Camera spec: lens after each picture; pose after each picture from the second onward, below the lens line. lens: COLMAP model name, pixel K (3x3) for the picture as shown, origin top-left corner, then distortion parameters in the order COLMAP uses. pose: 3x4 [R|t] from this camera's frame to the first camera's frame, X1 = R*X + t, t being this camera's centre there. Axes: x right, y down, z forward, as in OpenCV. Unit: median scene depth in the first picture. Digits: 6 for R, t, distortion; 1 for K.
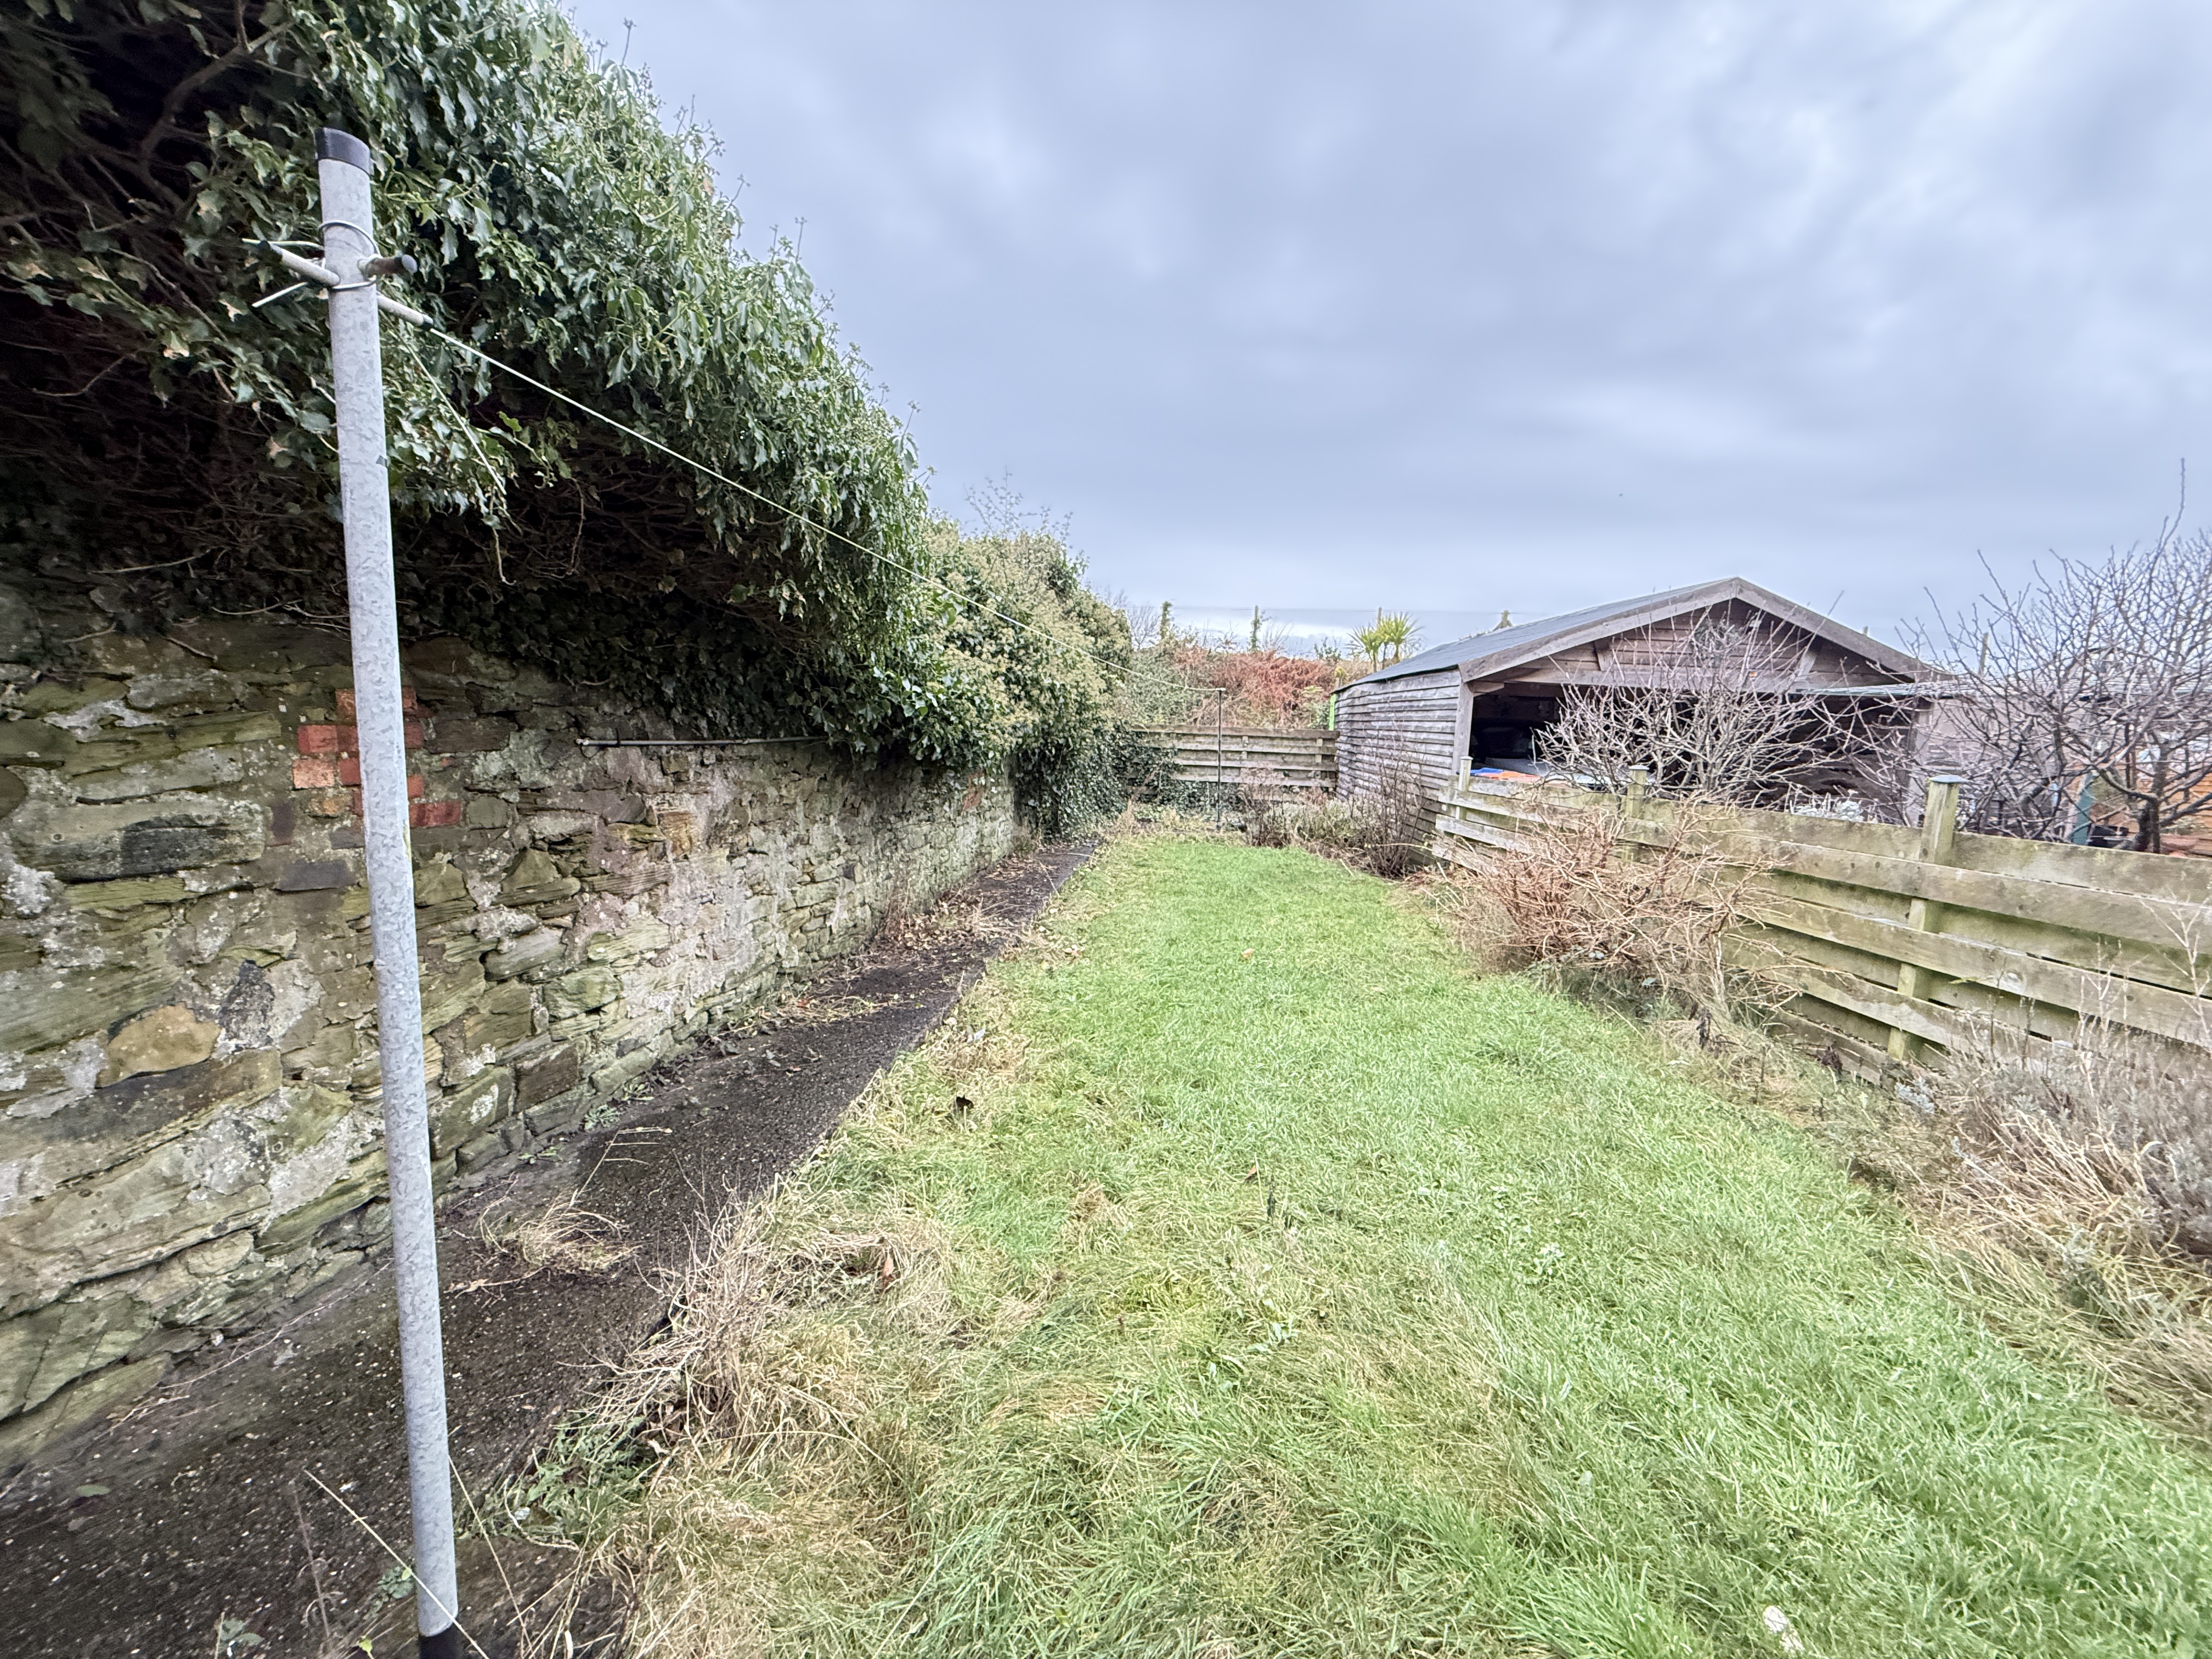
lens RADIAL K [[876.2, 0, 1107.8], [0, 876.2, 830.3], [0, 0, 1]] dist [0.001172, 0.000119]
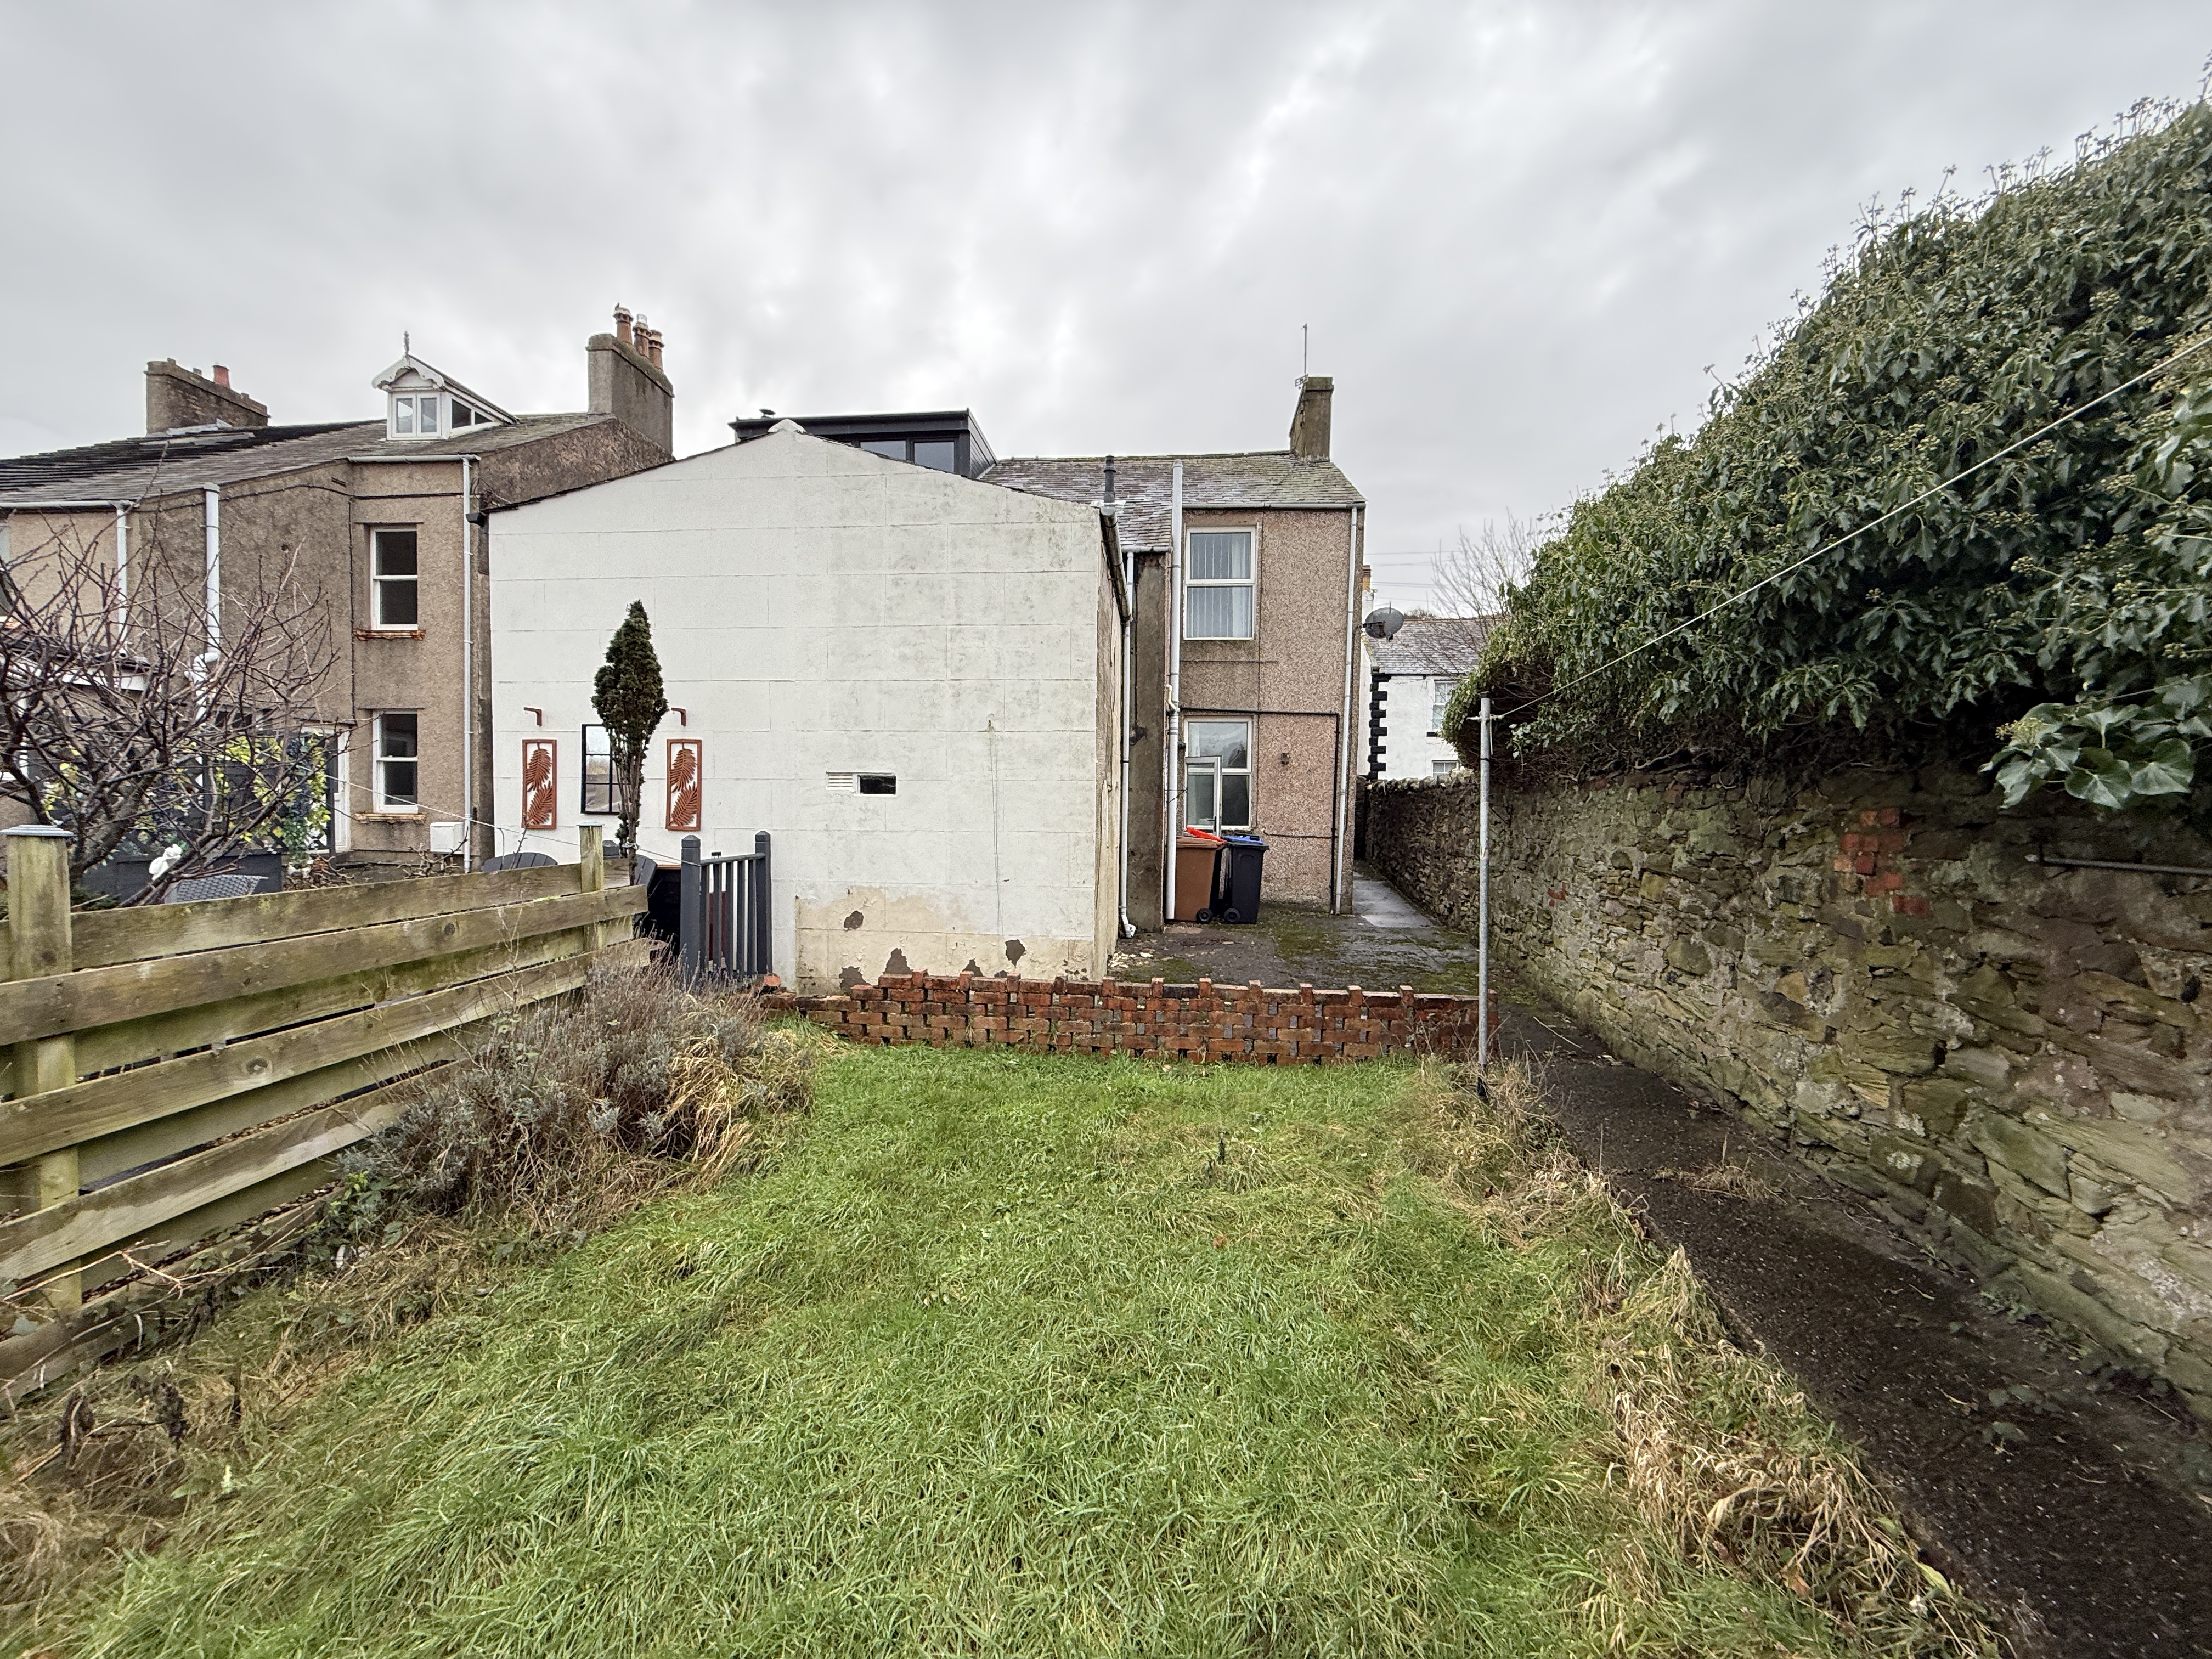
lens RADIAL K [[876.2, 0, 1106.2], [0, 876.2, 828.4], [0, 0, 1]] dist [0.001172, 0.000119]
pose [[-0.997188, -0.049372, 0.056381, 0.282324], [-0.041124, 0.989426, 0.139084, -0.228566], [-0.062652, 0.136375, -0.988674, 2.053845]]
